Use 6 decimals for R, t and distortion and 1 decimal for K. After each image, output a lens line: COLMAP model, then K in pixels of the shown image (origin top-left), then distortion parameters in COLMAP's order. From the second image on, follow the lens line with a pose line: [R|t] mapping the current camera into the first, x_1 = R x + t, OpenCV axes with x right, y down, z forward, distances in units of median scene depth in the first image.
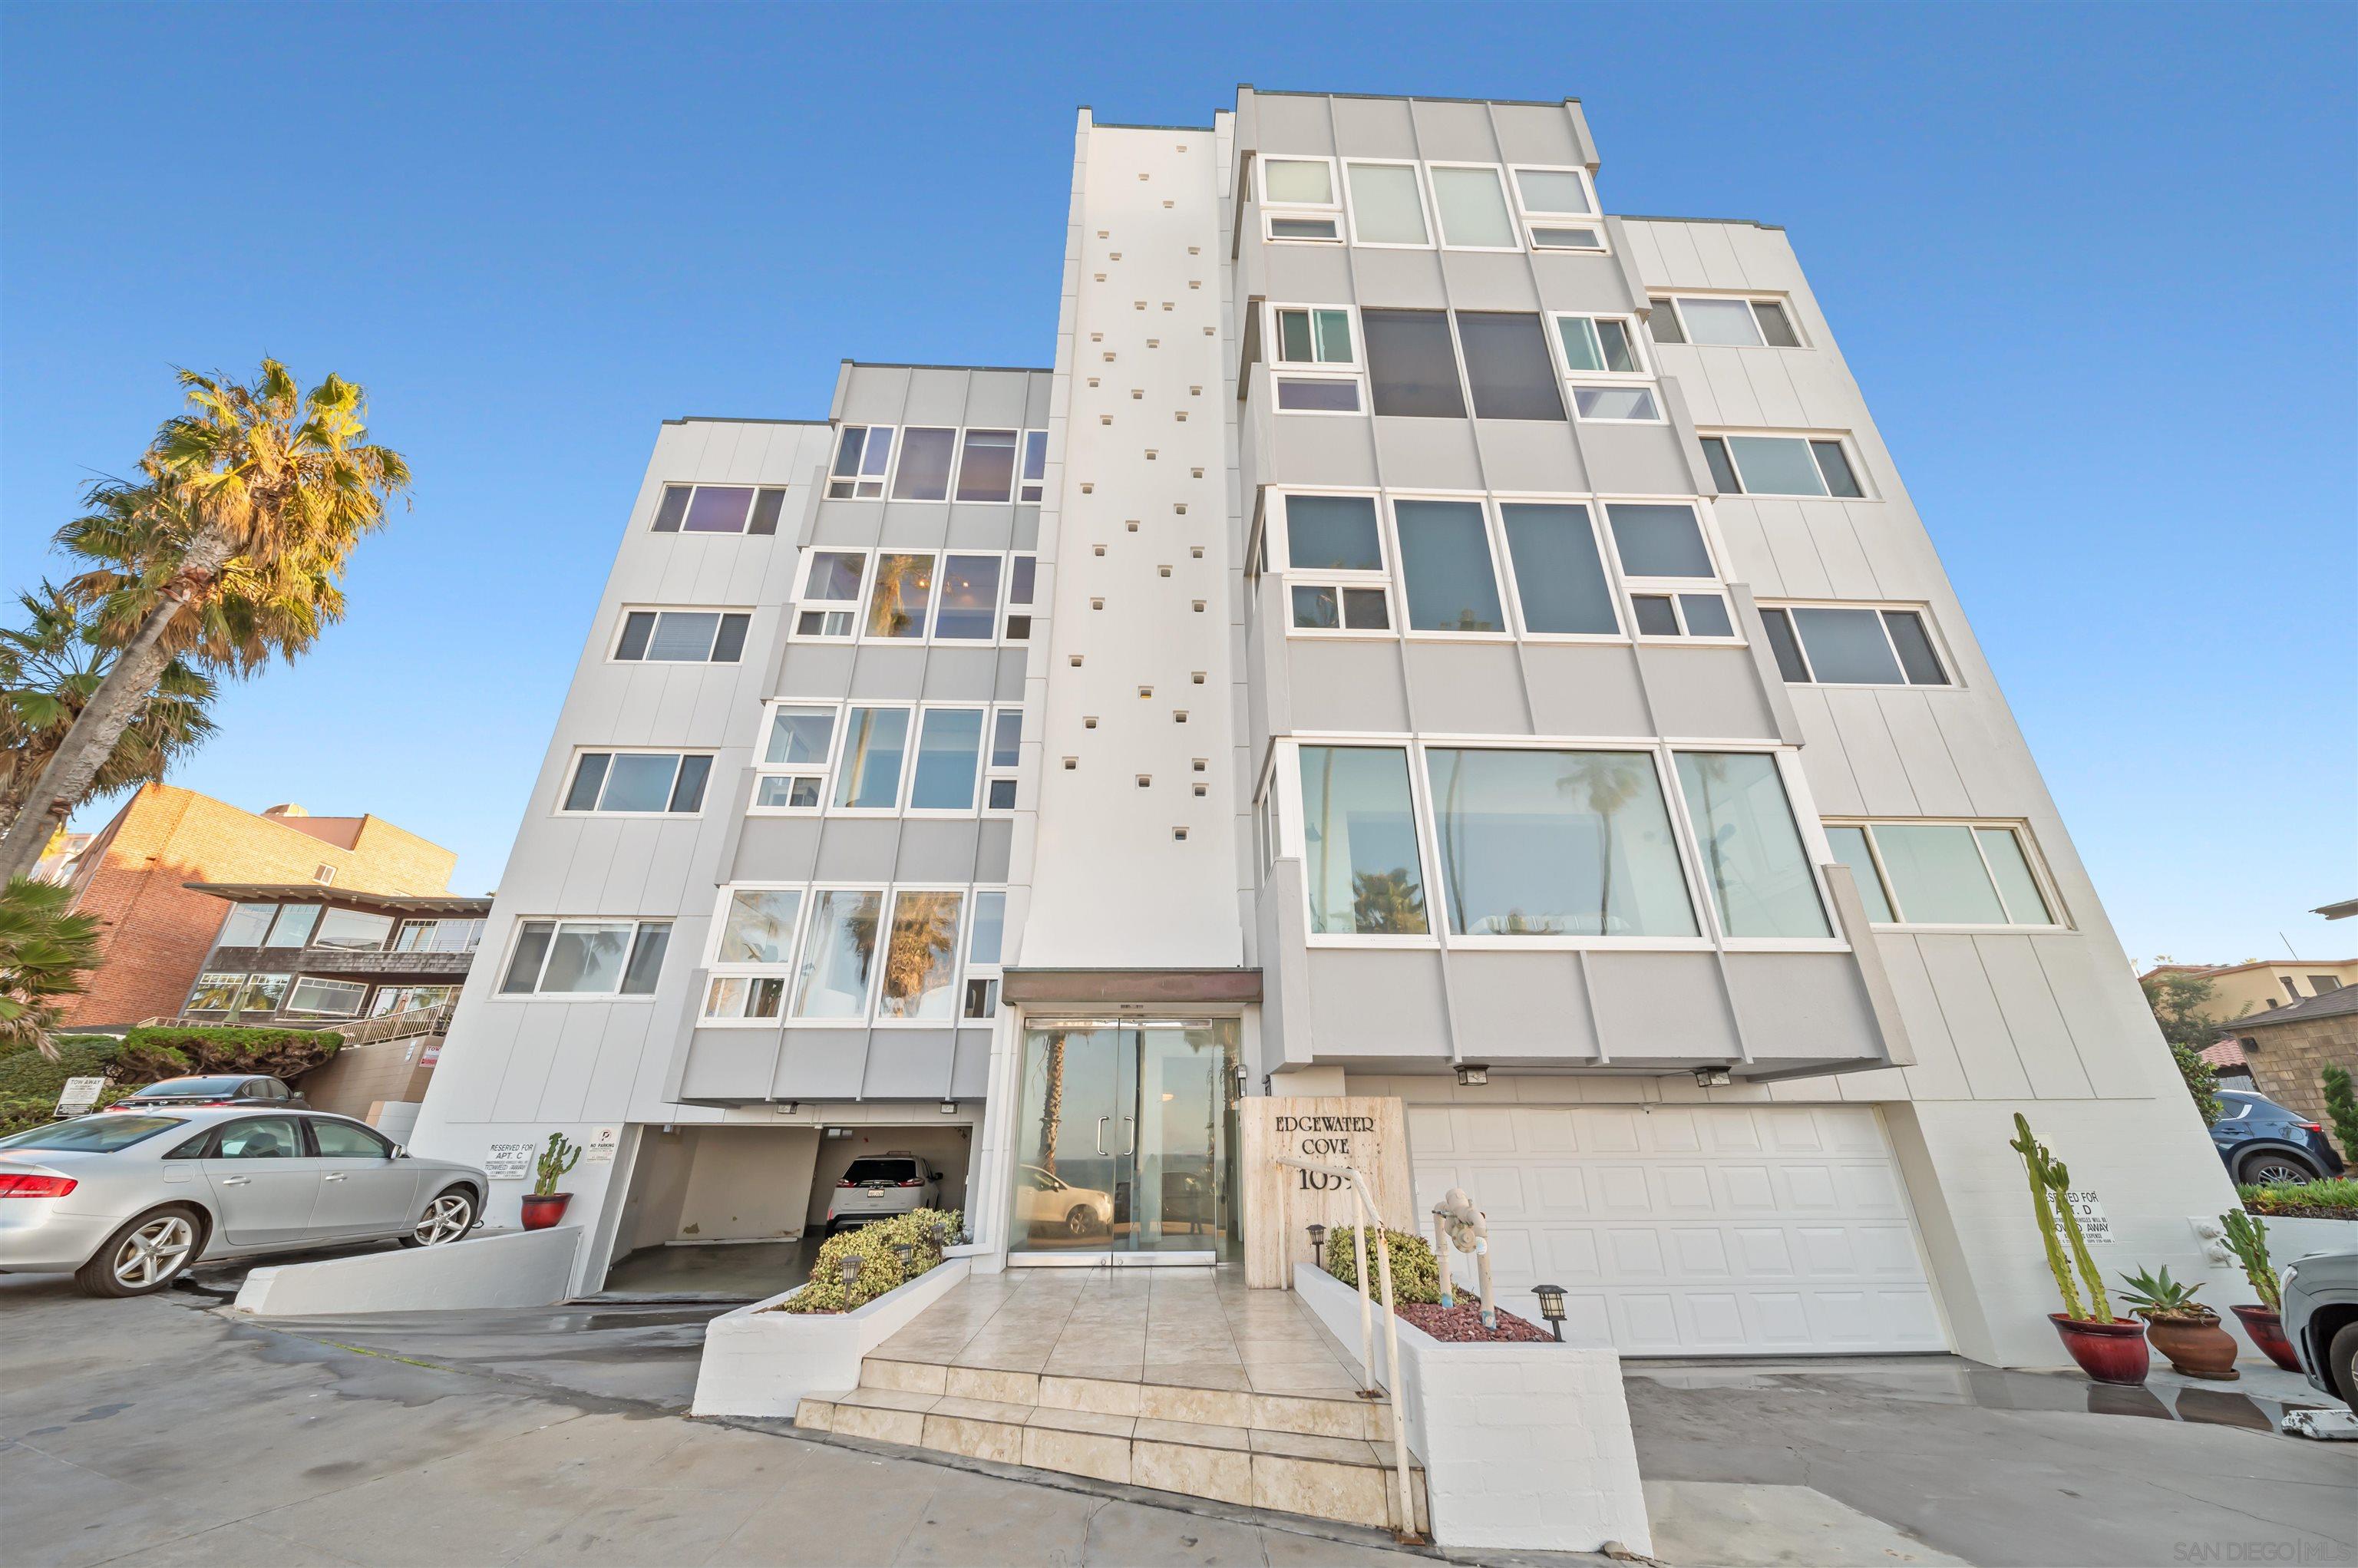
lens RADIAL K [[827.9, 0, 1188.6], [0, 827.9, 782.4], [0, 0, 1]] dist [0.001102, -0.001961]
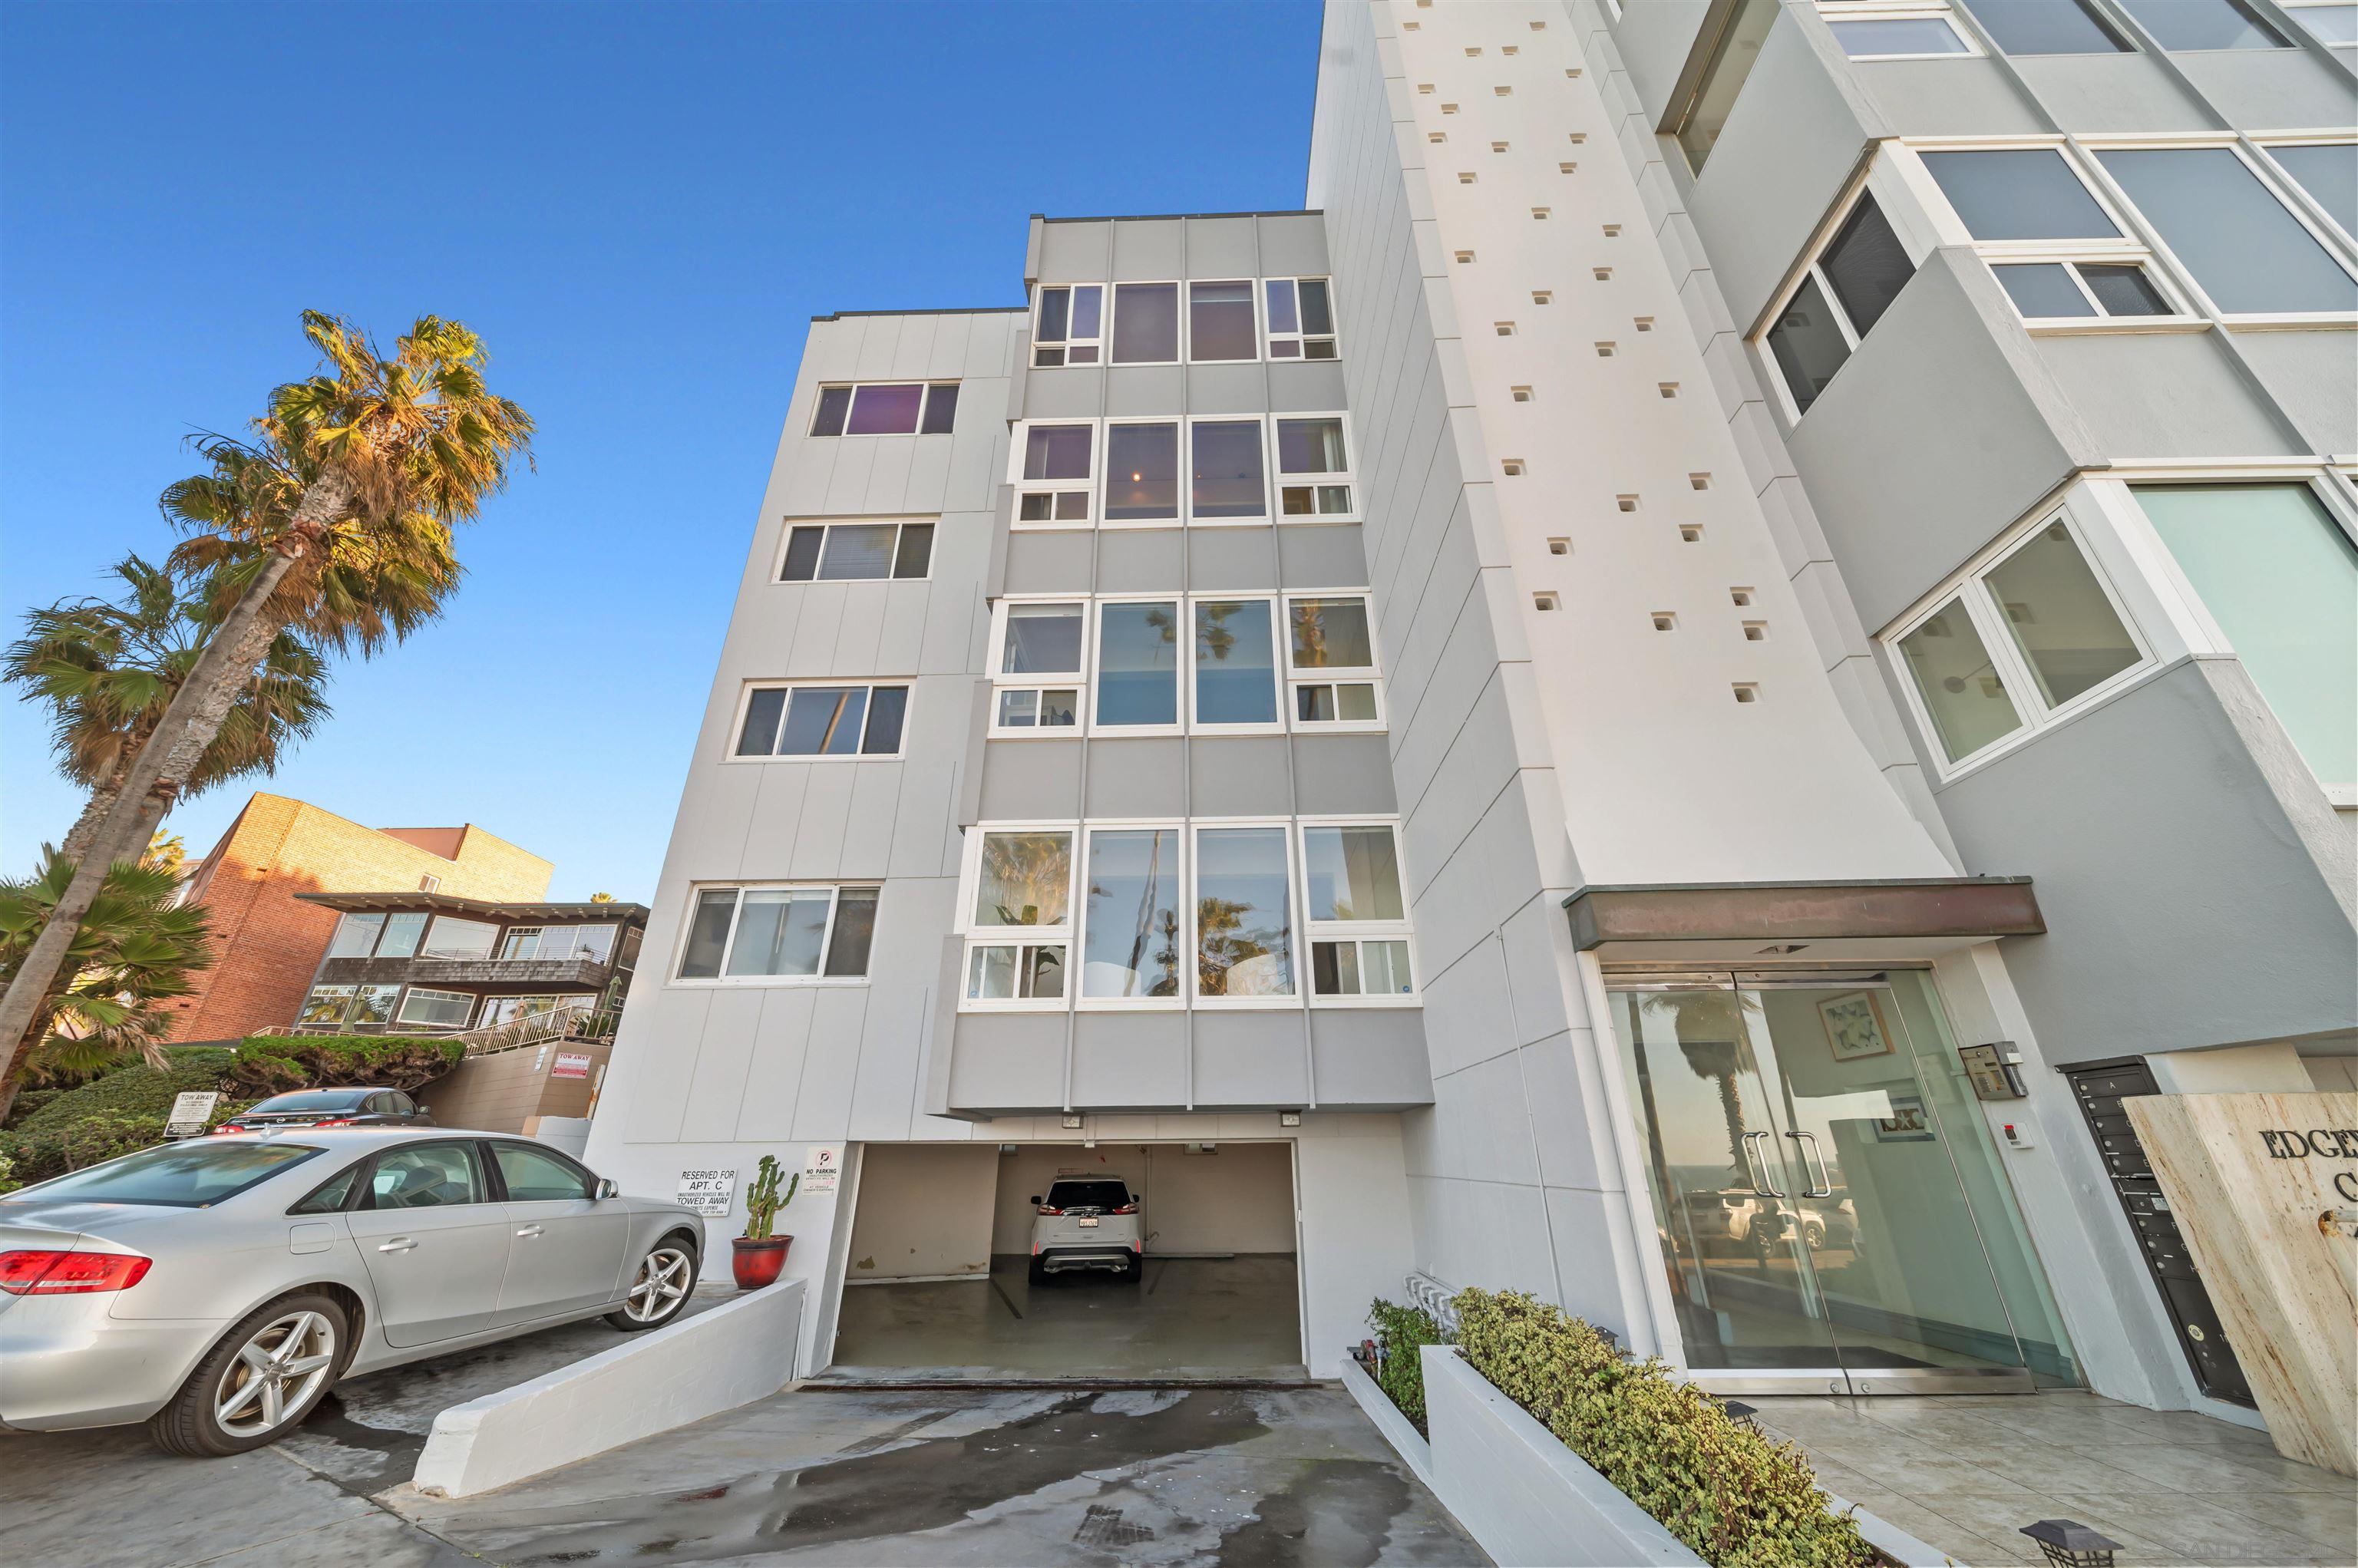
lens RADIAL K [[827.9, 0, 1186.4], [0, 827.9, 780.5], [0, 0, 1]] dist [0.001102, -0.001961]
pose [[0.997882, -0.030917, -0.057239, -0.270370], [0.030310, 0.999475, -0.011430, 0.081919], [0.057562, 0.009671, 0.998295, 0.214437]]
